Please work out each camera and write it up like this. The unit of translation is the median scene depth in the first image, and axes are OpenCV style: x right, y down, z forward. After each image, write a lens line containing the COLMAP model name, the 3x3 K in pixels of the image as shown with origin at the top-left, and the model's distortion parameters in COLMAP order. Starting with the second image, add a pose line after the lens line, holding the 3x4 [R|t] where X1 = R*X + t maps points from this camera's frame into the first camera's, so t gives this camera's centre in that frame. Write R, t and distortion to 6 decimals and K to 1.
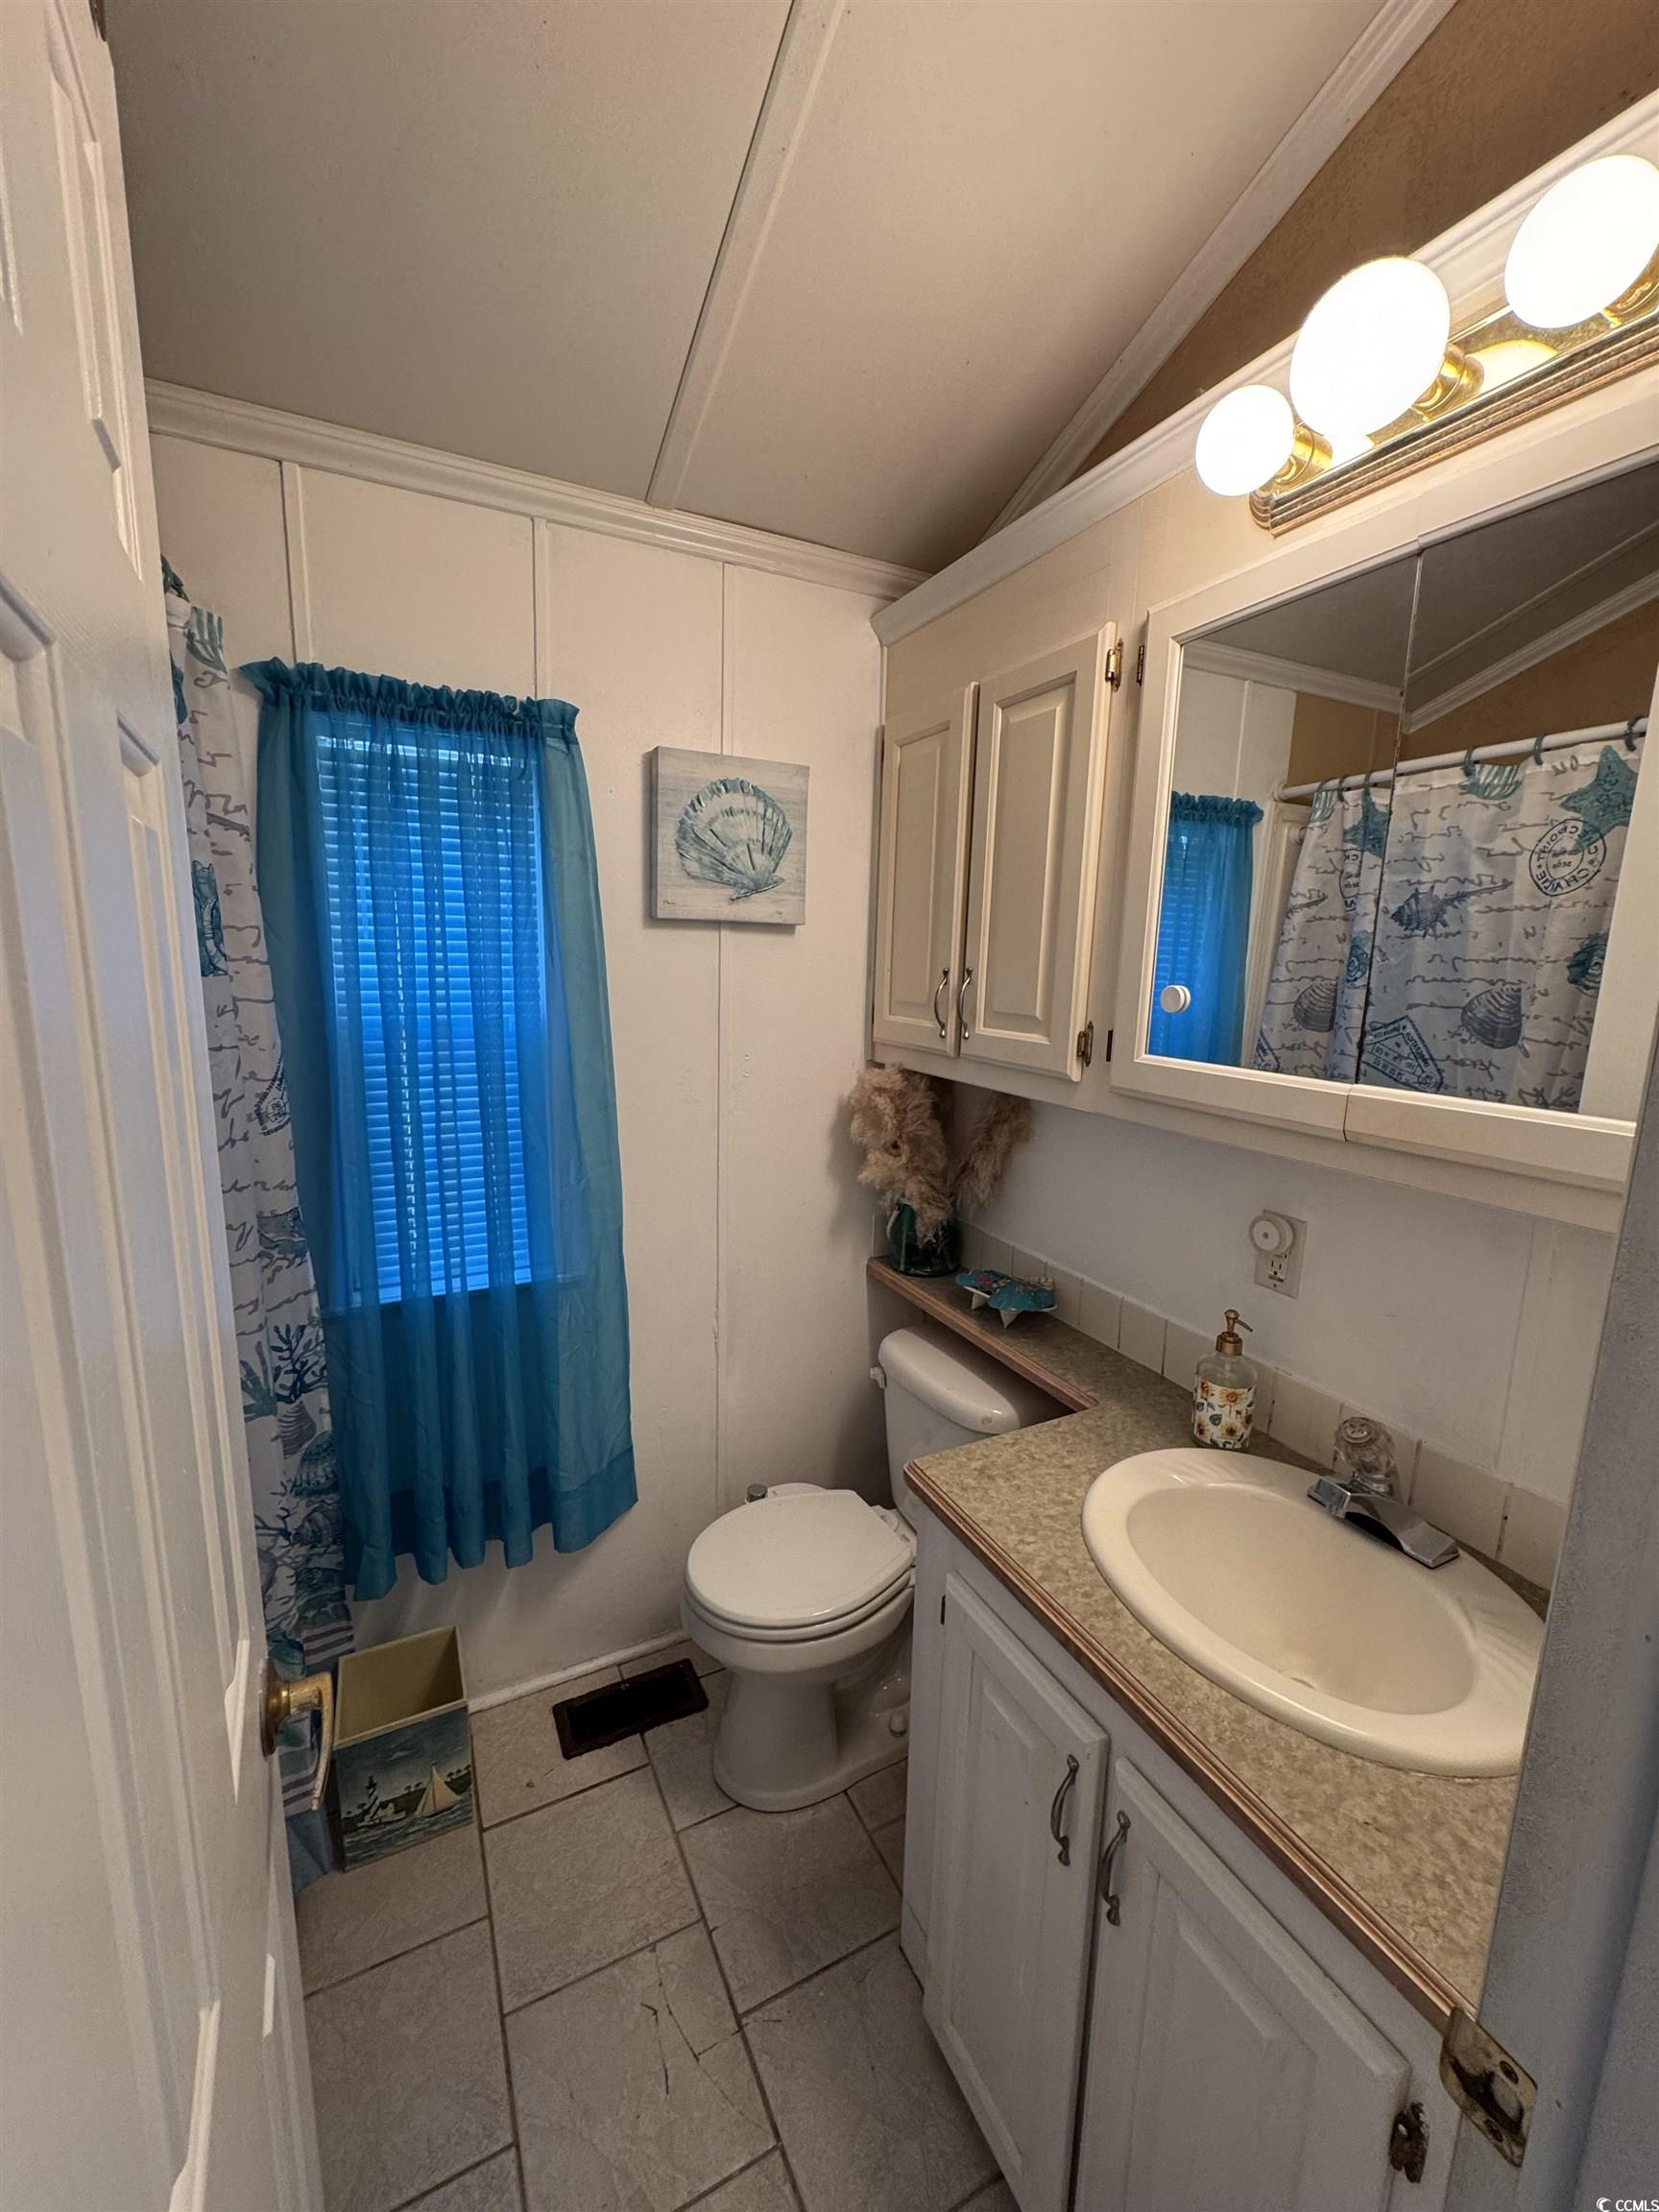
lens RADIAL K [[887.4, 0, 822.5], [0, 887.4, 1111.5], [0, 0, 1]] dist [-0.000176, 0.000136]
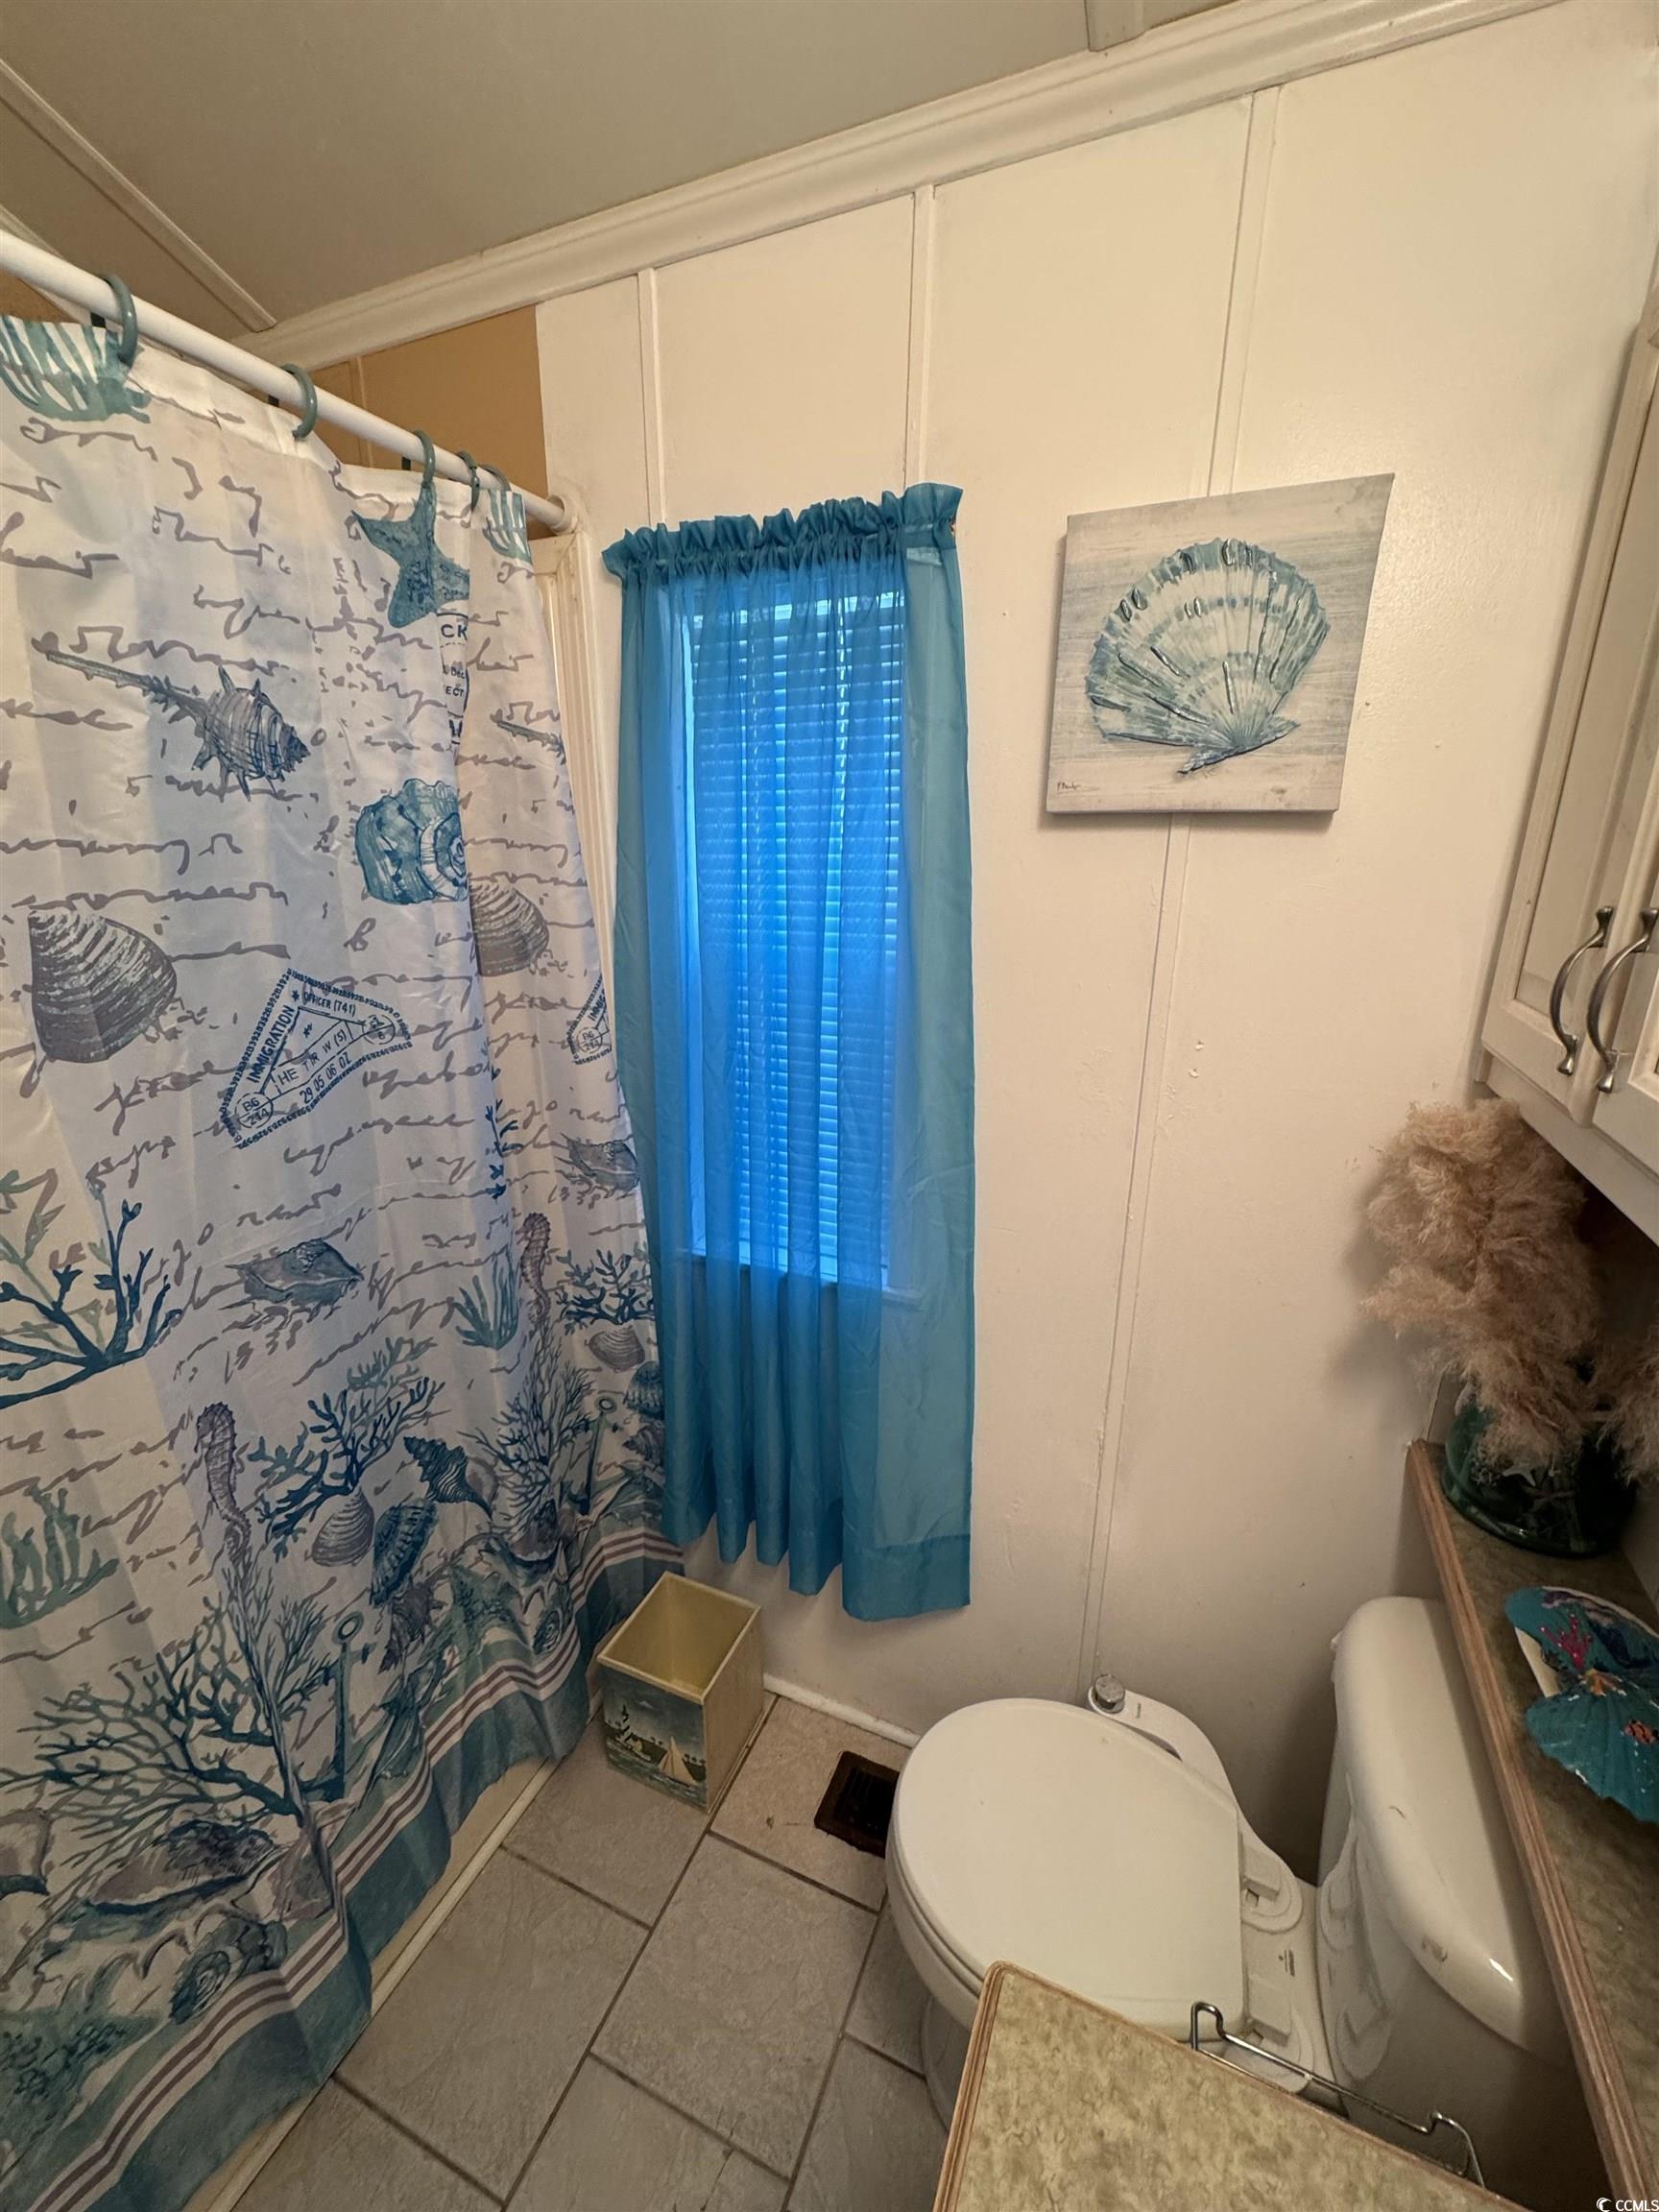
lens RADIAL K [[887.4, 0, 832.2], [0, 887.4, 1100.4], [0, 0, 1]] dist [-0.000176, 0.000136]
pose [[0.641018, 0.195606, -0.742182, 0.231129], [-0.119429, 0.980622, 0.155299, -0.097410], [0.758177, -0.010911, 0.651957, 0.476200]]
